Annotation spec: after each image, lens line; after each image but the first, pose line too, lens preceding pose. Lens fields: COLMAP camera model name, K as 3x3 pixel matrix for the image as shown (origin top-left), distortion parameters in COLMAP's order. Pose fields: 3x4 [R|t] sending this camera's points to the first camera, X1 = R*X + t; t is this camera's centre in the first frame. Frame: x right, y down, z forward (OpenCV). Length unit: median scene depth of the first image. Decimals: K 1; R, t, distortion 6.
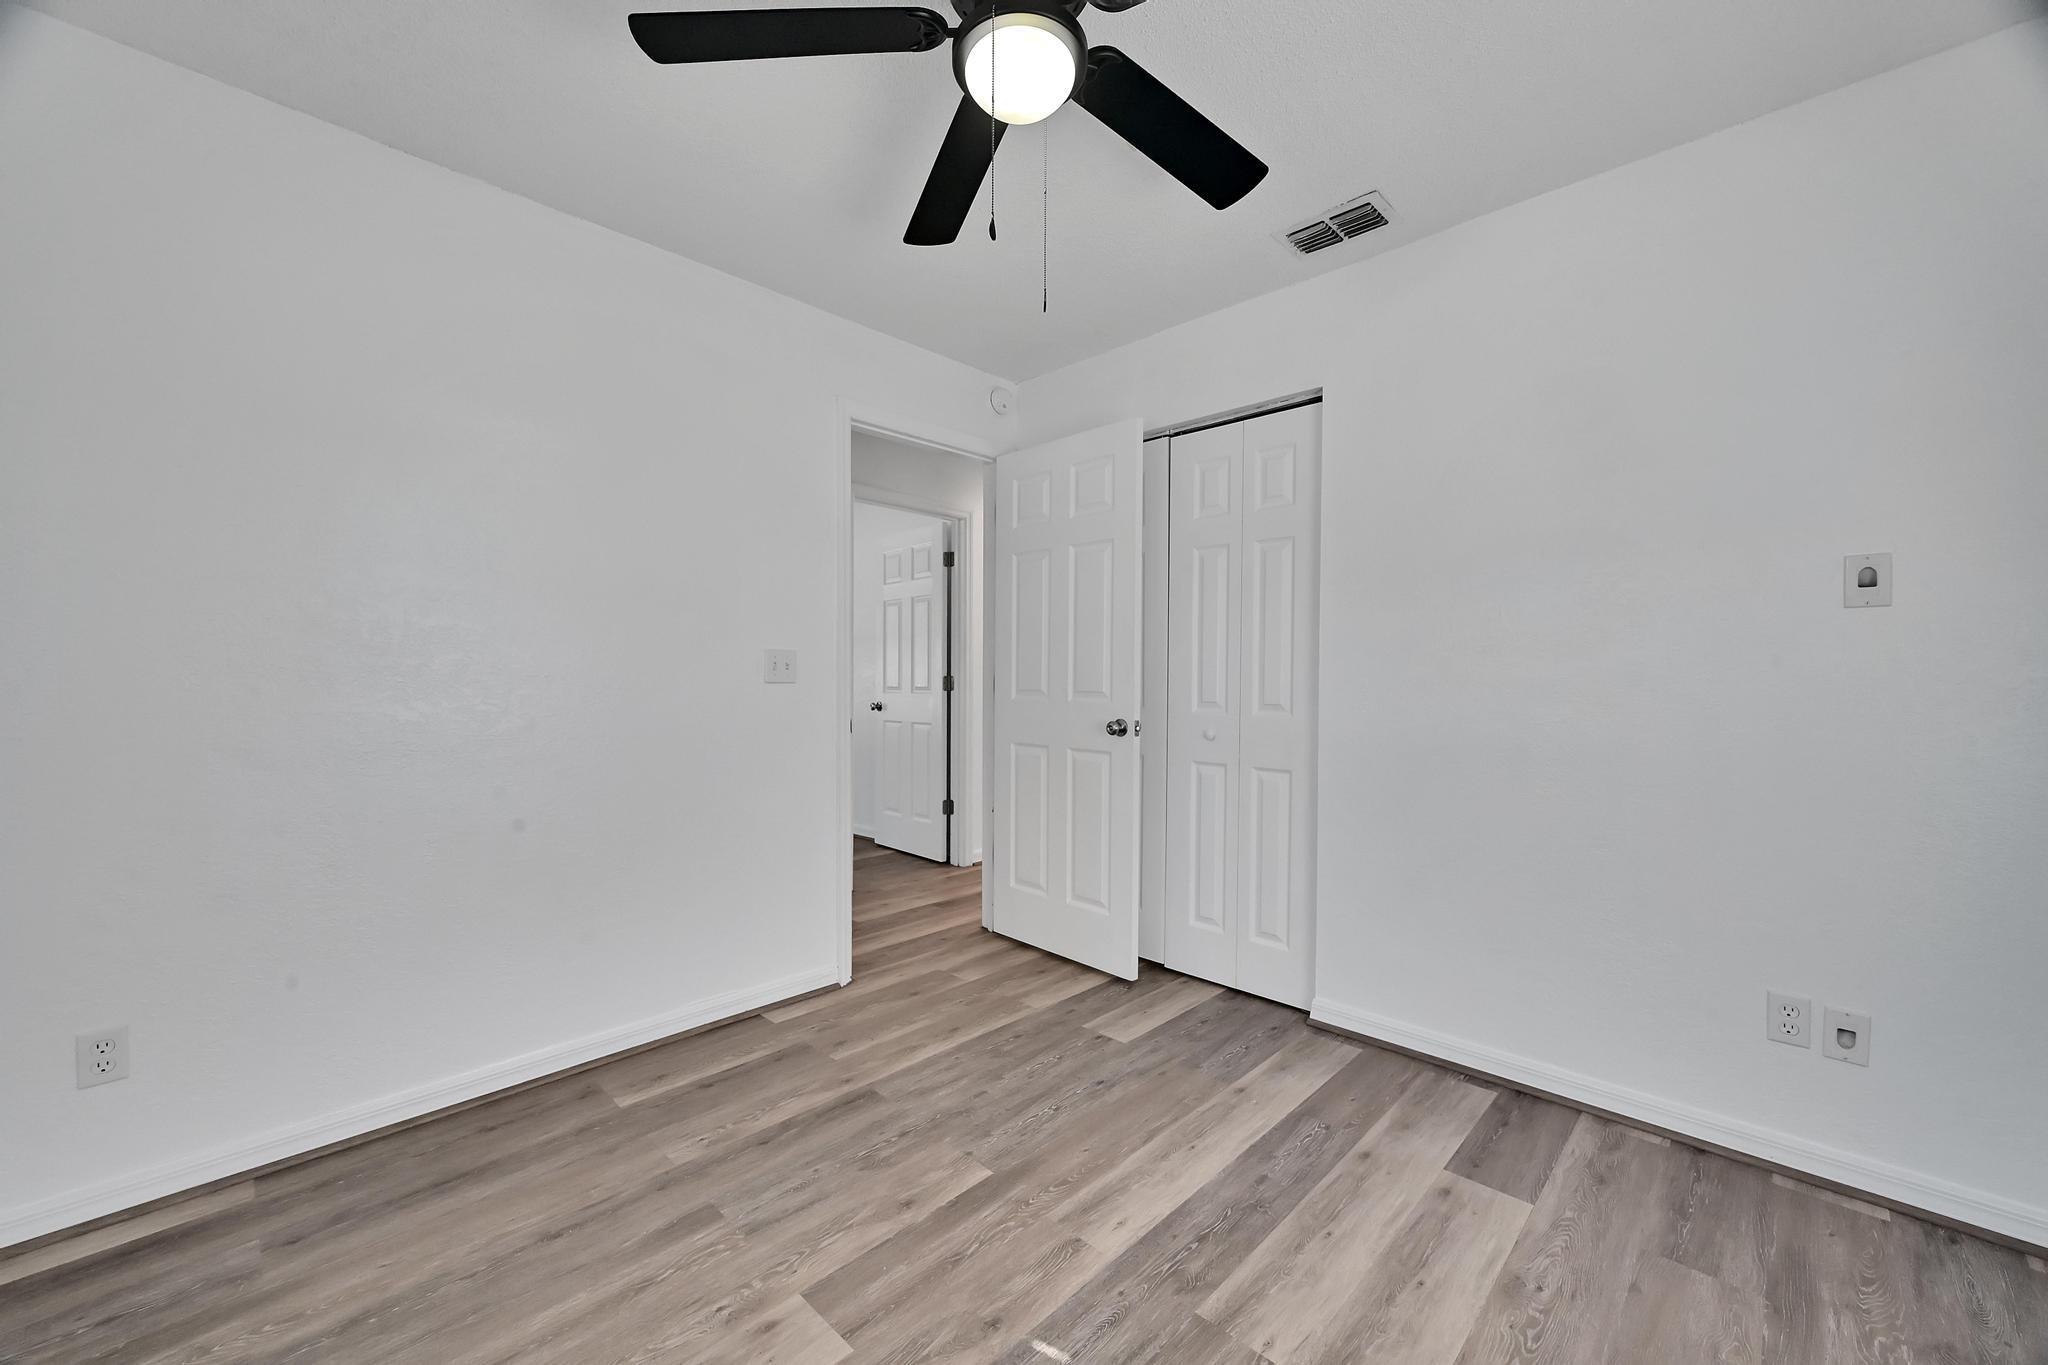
lens RADIAL K [[797.0, 0, 1019.6], [0, 797.0, 688.7], [0, 0, 1]] dist [-0.001730, 0.000150]
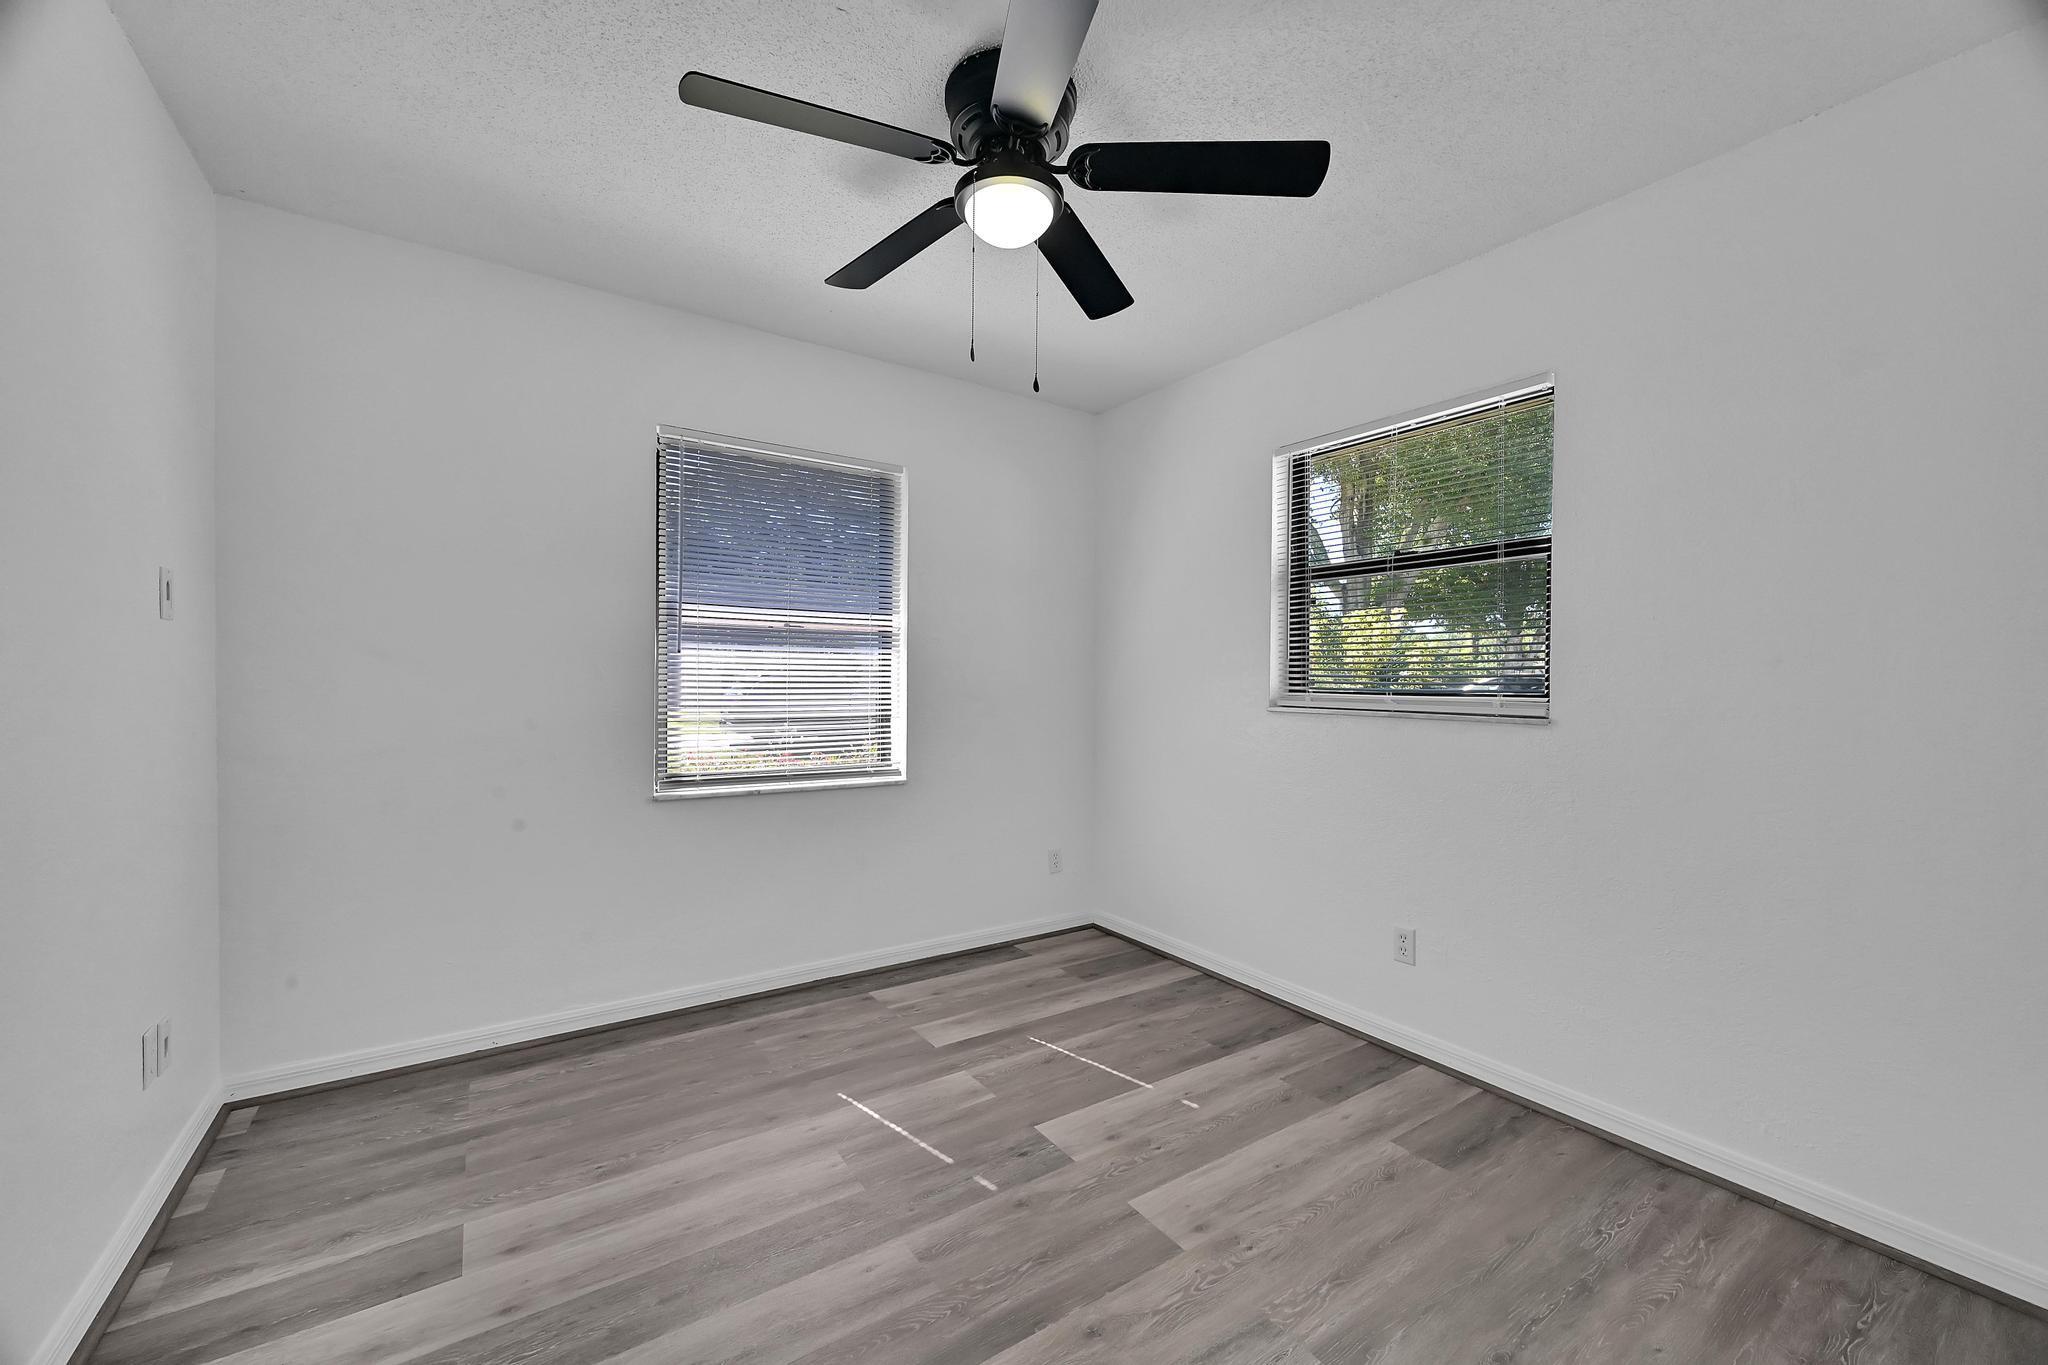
lens RADIAL K [[802.6, 0, 1013.6], [0, 802.6, 688.4], [0, 0, 1]] dist [-0.000770, 0.003765]
pose [[-0.978296, -0.014176, 0.206729, -0.244887], [-0.009150, 0.999639, 0.025245, -0.055953], [-0.207012, 0.022806, -0.978073, 1.989785]]
